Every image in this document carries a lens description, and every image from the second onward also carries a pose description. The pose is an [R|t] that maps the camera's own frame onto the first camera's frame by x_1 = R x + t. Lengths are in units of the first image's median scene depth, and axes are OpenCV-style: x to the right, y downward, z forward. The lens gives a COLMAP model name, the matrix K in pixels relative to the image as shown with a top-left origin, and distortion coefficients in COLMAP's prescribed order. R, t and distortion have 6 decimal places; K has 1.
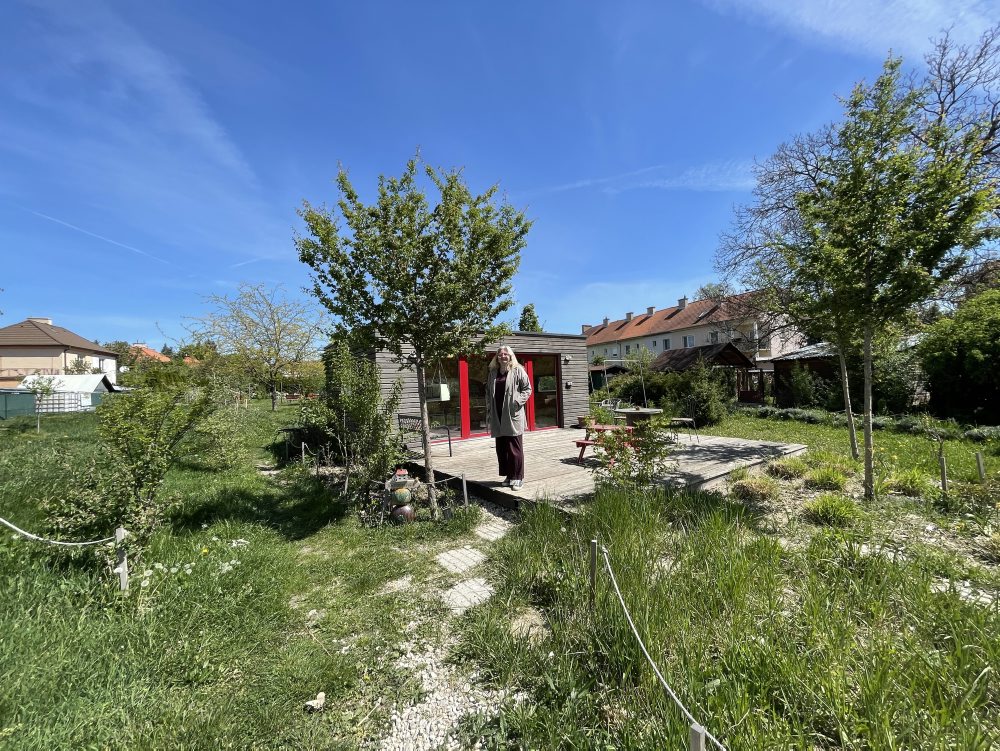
lens RADIAL K [[405.2, 0, 499.5], [0, 405.2, 377.6], [0, 0, 1]] dist [-0.001069, -0.000072]
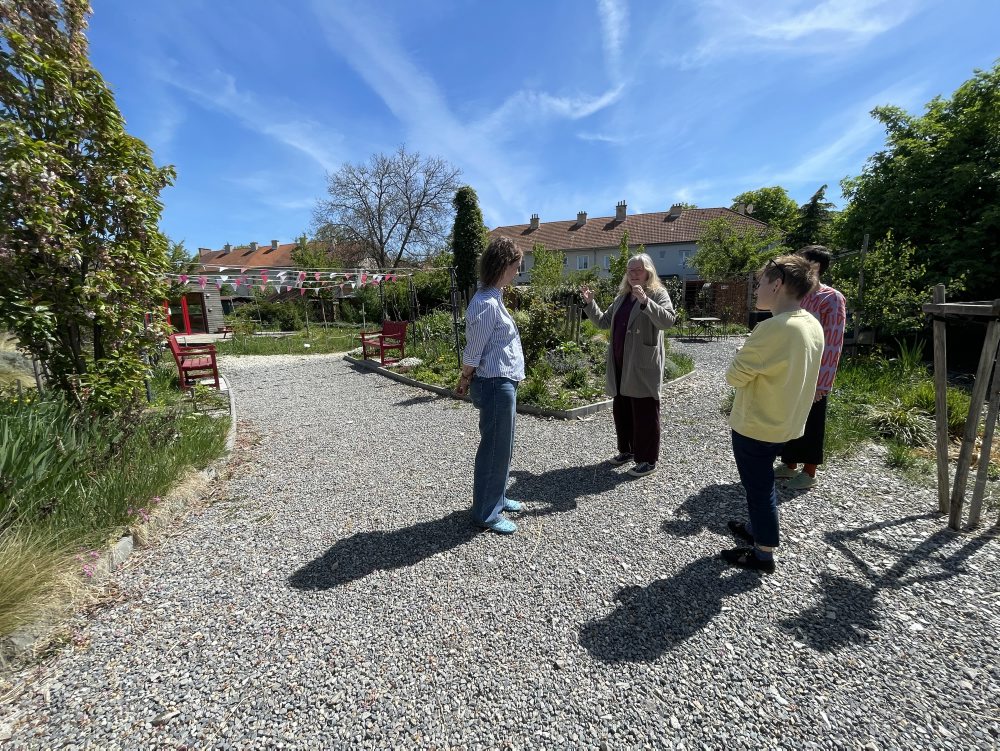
lens RADIAL K [[405.2, 0, 495.7], [0, 405.2, 379.2], [0, 0, 1]] dist [-0.001069, -0.000072]
pose [[0.679756, -0.117445, 0.723974, -0.263945], [-0.012734, 0.985057, 0.171756, -0.002533], [-0.733328, -0.125971, 0.668103, -1.020448]]
